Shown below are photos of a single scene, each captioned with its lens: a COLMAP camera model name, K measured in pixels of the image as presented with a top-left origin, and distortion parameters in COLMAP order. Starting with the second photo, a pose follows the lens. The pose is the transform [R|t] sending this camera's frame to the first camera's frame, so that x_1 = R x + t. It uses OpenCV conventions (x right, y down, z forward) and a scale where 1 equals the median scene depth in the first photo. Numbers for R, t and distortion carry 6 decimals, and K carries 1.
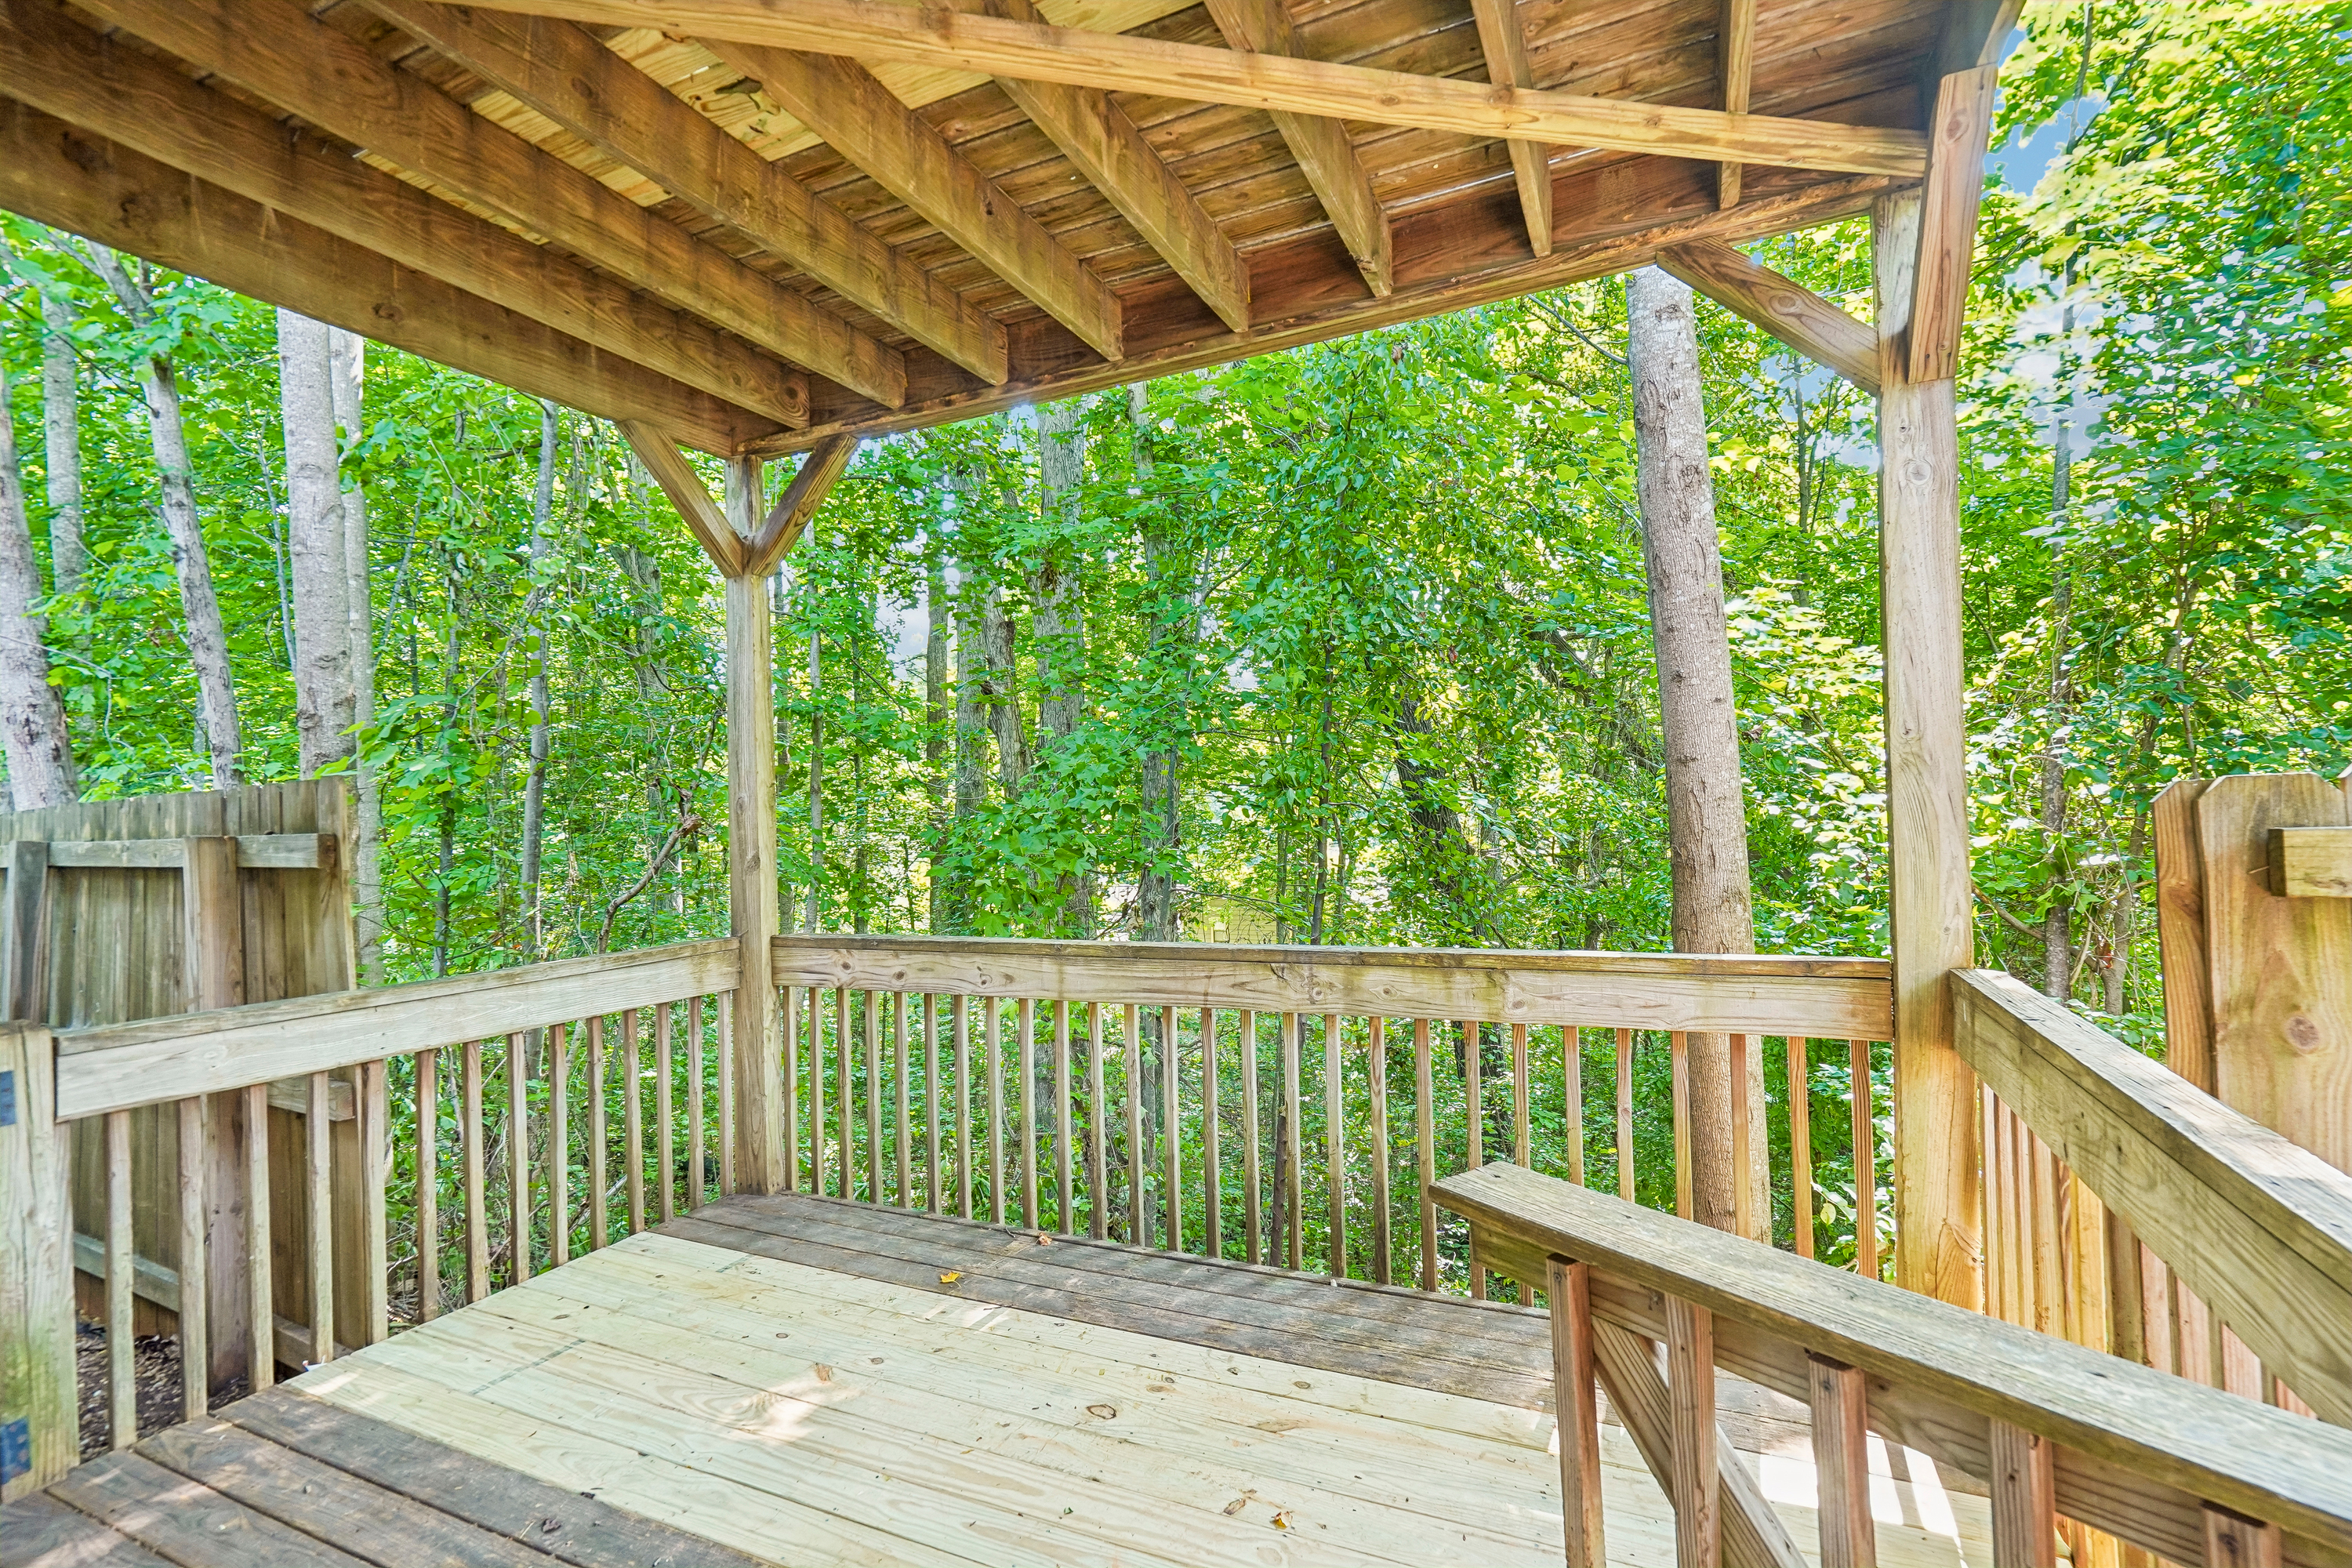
lens RADIAL K [[1076.0, 0, 1172.3], [0, 1076.0, 799.9], [0, 0, 1]] dist [0.000818, 0.000326]
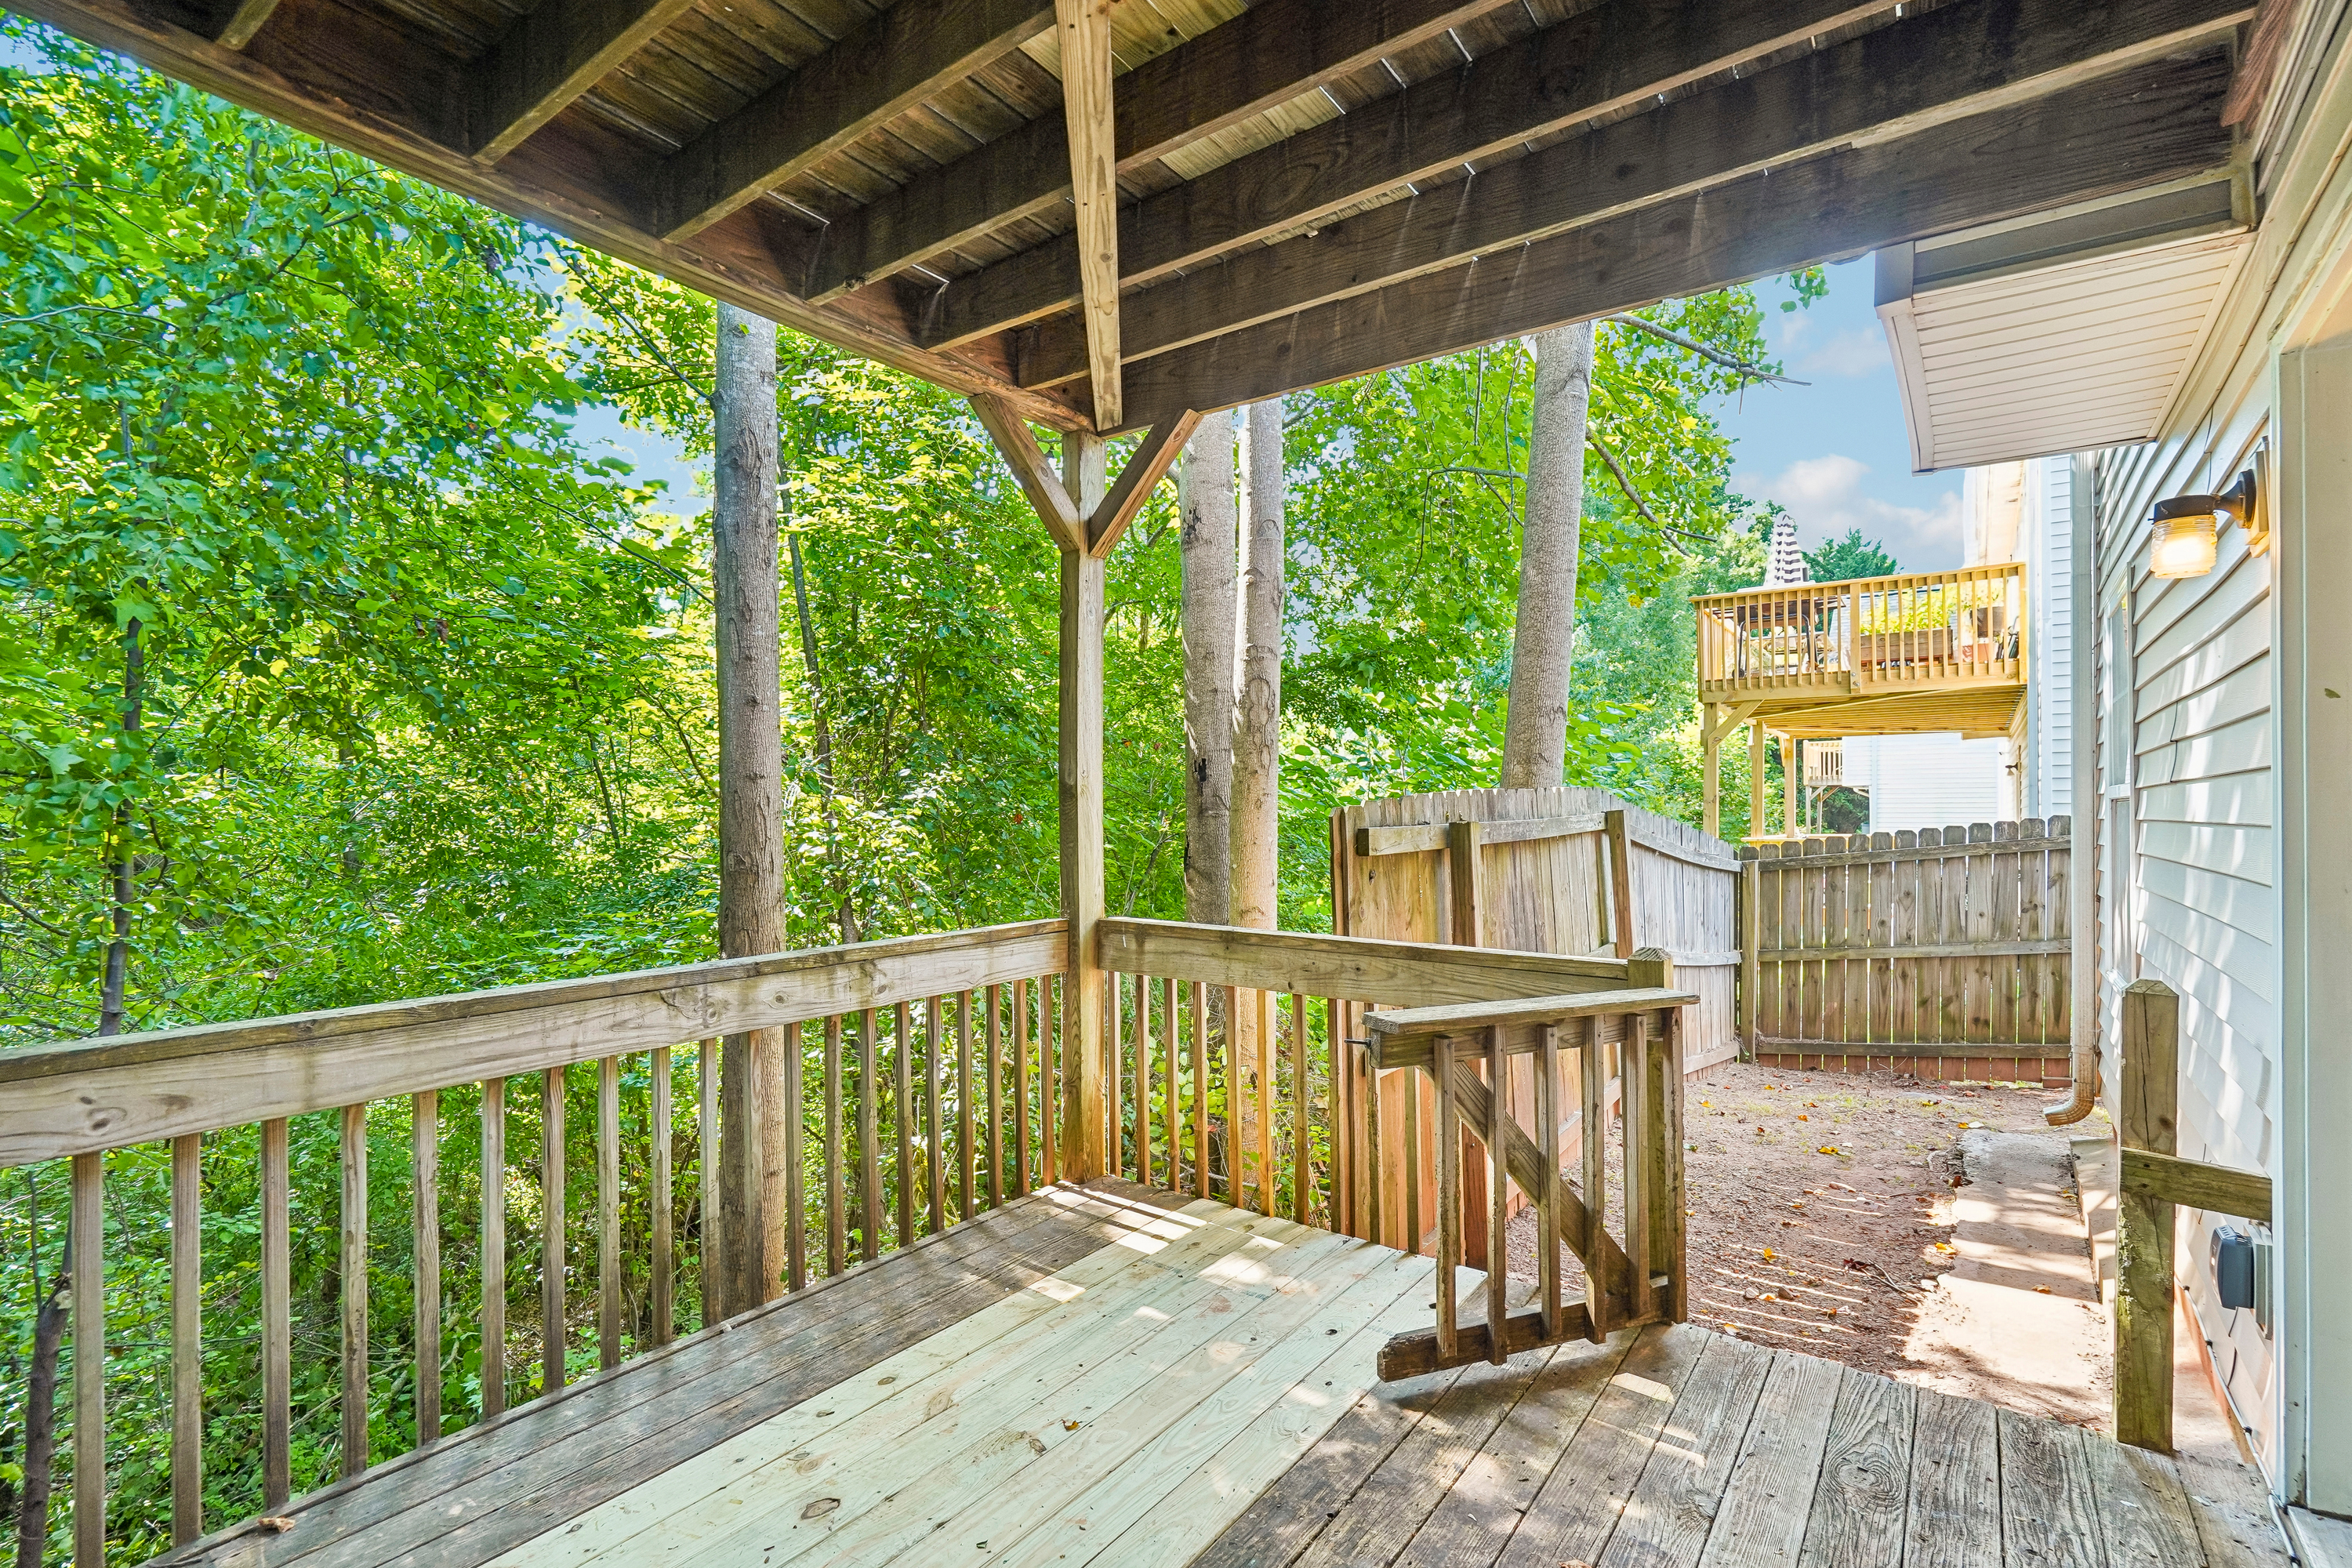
lens RADIAL K [[1094.0, 0, 1183.9], [0, 1094.0, 791.1], [0, 0, 1]] dist [-0.014923, 0.000217]
pose [[0.180922, 0.043604, 0.982530, -0.747568], [-0.015221, 0.999021, -0.041533, 0.025403], [-0.983380, -0.007440, 0.181409, 0.476198]]
